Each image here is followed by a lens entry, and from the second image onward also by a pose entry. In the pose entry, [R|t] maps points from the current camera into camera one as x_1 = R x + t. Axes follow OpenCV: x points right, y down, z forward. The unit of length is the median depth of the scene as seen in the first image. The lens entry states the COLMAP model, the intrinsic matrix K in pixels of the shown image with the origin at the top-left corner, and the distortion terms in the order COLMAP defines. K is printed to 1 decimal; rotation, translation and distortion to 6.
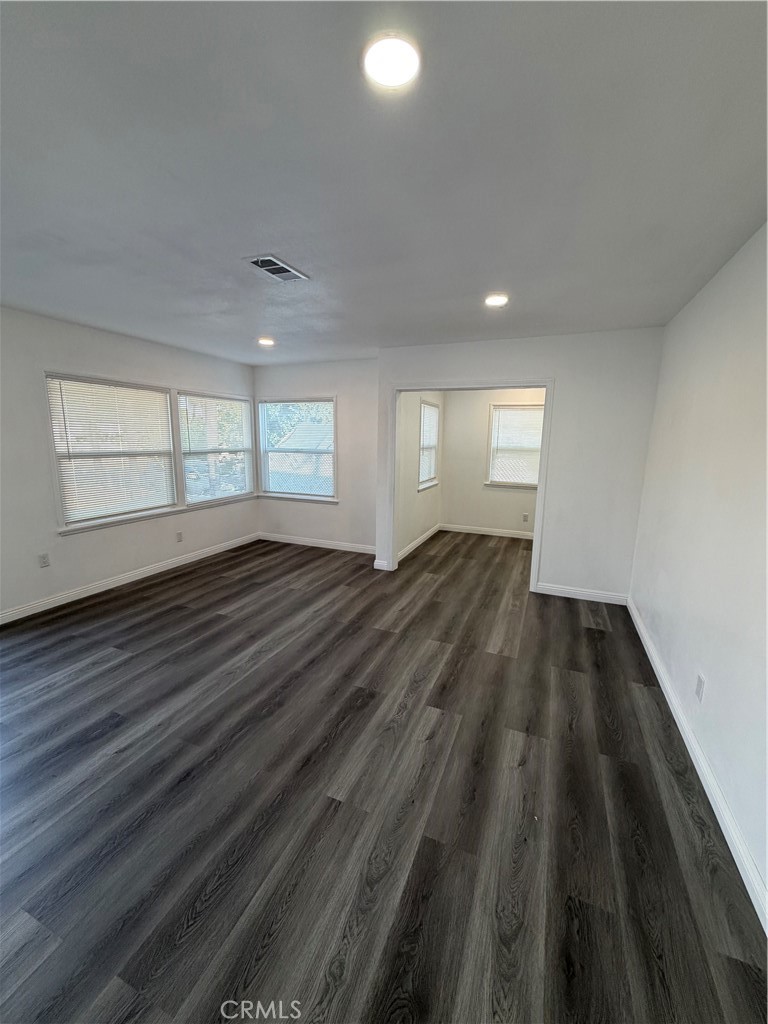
lens RADIAL K [[408.9, 0, 383.9], [0, 408.9, 509.2], [0, 0, 1]] dist [-0.000149, 0.000217]
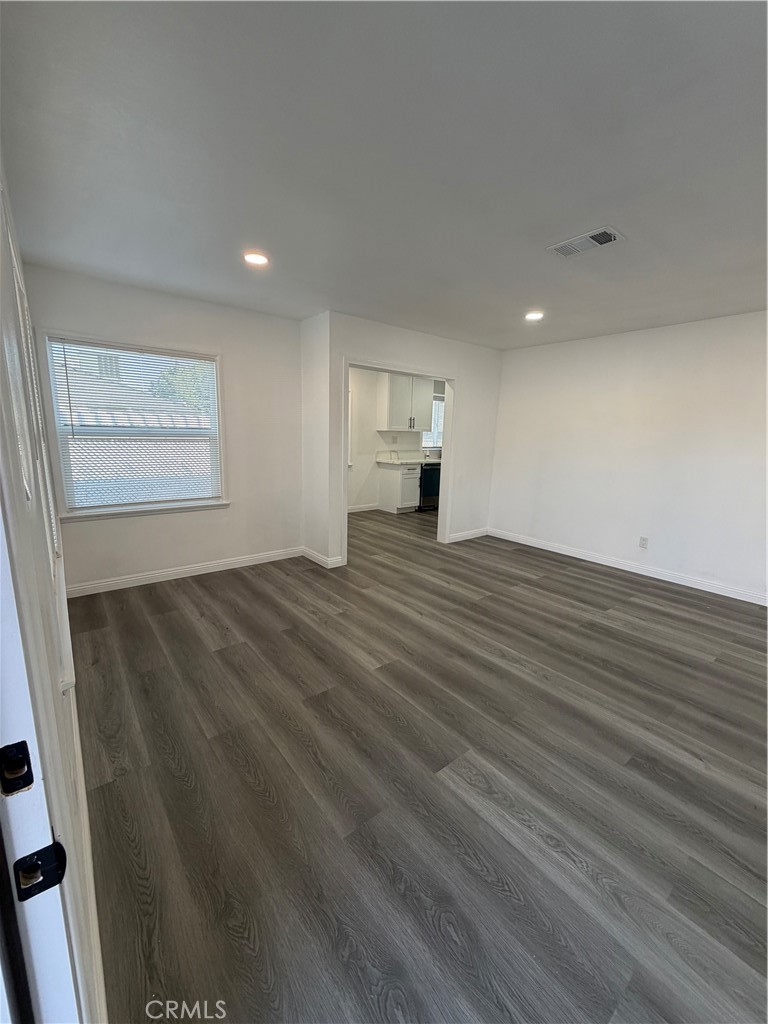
lens RADIAL K [[408.9, 0, 383.9], [0, 408.9, 509.2], [0, 0, 1]] dist [-0.000149, 0.000217]
pose [[0.481071, -0.165378, 0.860942, -0.976759], [0.133349, 0.984423, 0.114585, -0.088442], [-0.866481, 0.059682, 0.495630, 0.651854]]
